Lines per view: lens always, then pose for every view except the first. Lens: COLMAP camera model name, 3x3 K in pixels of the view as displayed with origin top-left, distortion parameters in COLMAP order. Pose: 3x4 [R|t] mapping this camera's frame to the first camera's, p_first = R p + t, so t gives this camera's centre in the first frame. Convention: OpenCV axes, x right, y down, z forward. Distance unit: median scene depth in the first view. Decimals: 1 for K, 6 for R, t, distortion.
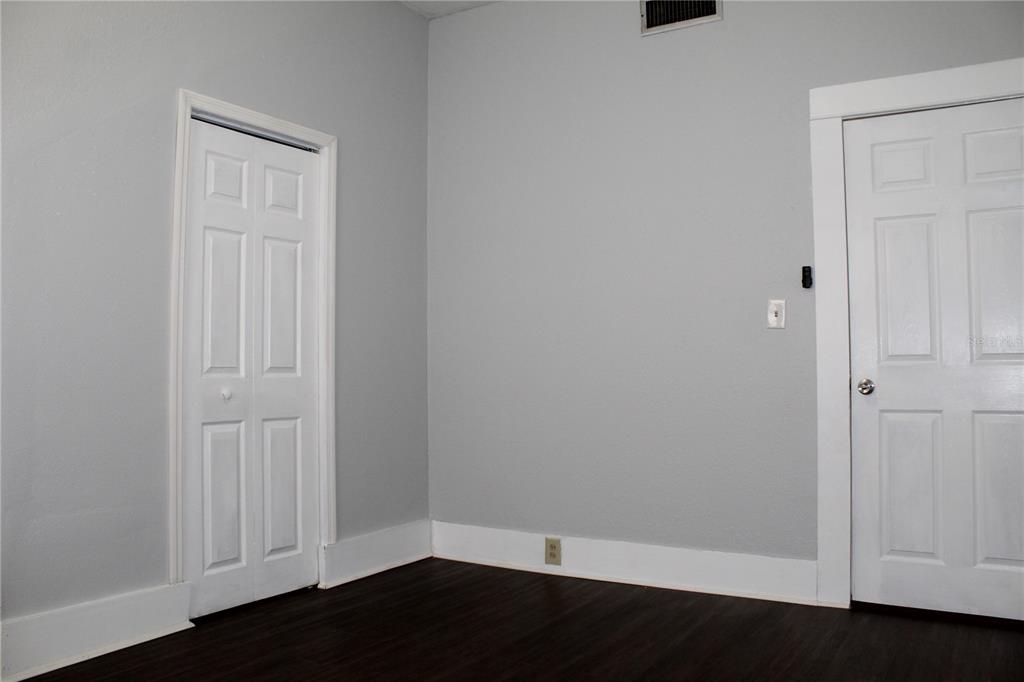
lens RADIAL K [[885.5, 0, 510.3], [0, 885.5, 339.8], [0, 0, 1]] dist [-0.118187, 0.124745]
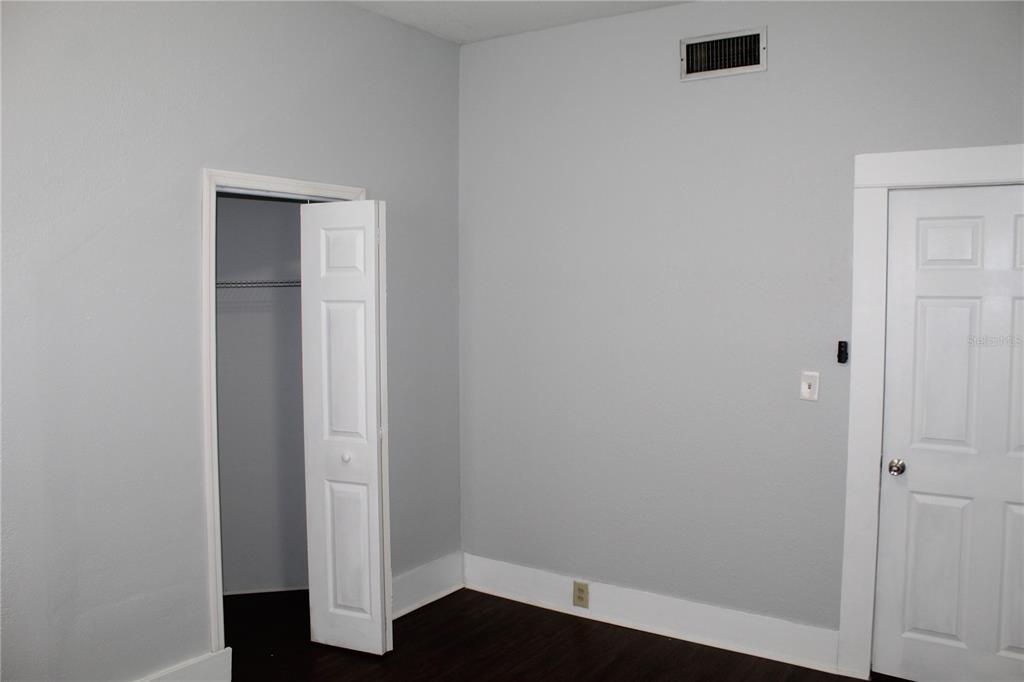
lens RADIAL K [[885.5, 0, 511.2], [0, 885.5, 338.0], [0, 0, 1]] dist [-0.118187, 0.124745]
pose [[0.998997, 0.008880, -0.043891, 0.010629], [-0.003957, 0.993813, 0.110997, -0.191389], [0.044605, -0.110712, 0.992851, 0.013961]]
